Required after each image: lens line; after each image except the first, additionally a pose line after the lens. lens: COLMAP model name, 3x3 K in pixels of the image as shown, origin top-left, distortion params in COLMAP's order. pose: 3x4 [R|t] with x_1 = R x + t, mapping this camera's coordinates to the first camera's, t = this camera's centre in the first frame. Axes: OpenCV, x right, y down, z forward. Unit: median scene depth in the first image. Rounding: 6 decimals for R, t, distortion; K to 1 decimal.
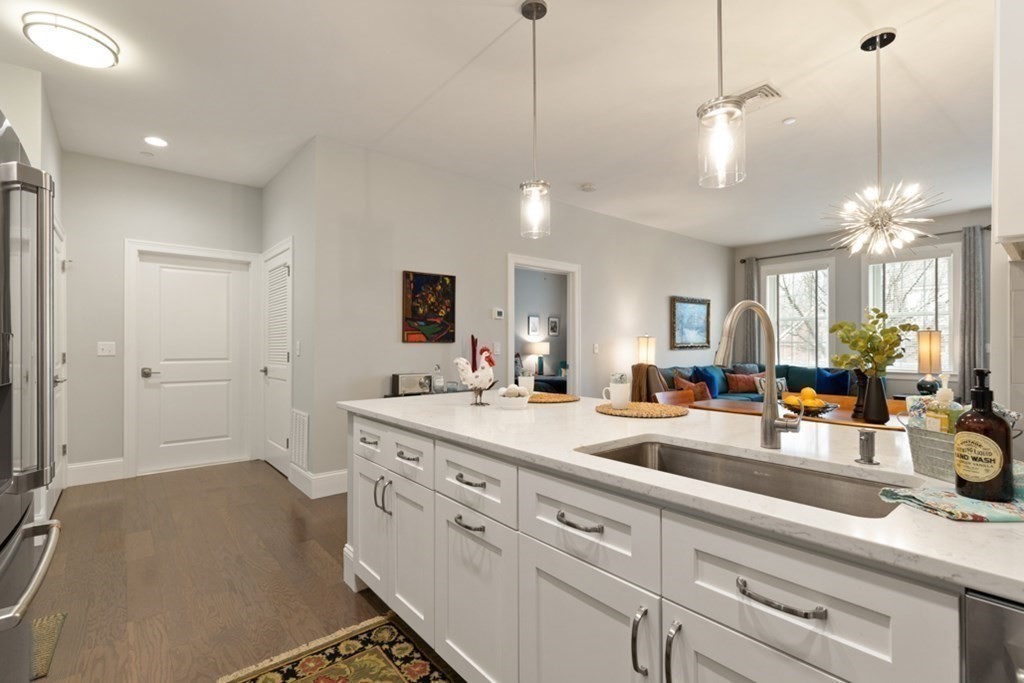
lens RADIAL K [[472.7, 0, 513.1], [0, 472.7, 342.2], [0, 0, 1]] dist [0.002526, 0.000151]
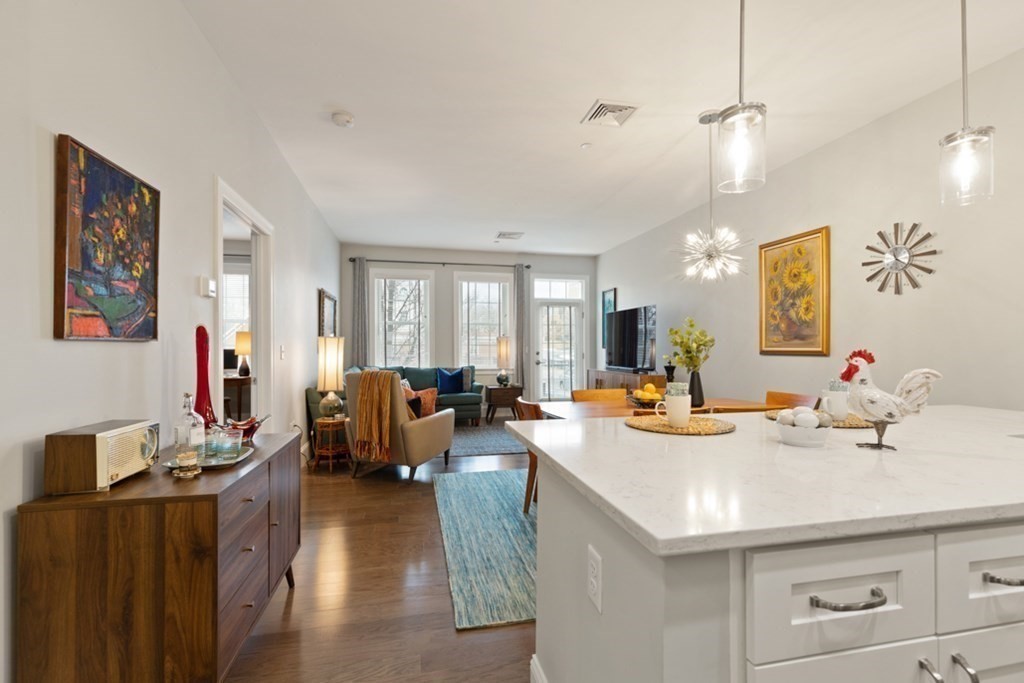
lens RADIAL K [[462.1, 0, 513.9], [0, 462.1, 346.3], [0, 0, 1]] dist [0.004531, 0.000178]
pose [[0.454054, 0.002912, 0.890969, -0.568170], [-0.006216, 0.999981, -0.000101, 0.005606], [-0.890952, -0.005493, 0.454064, 0.802601]]
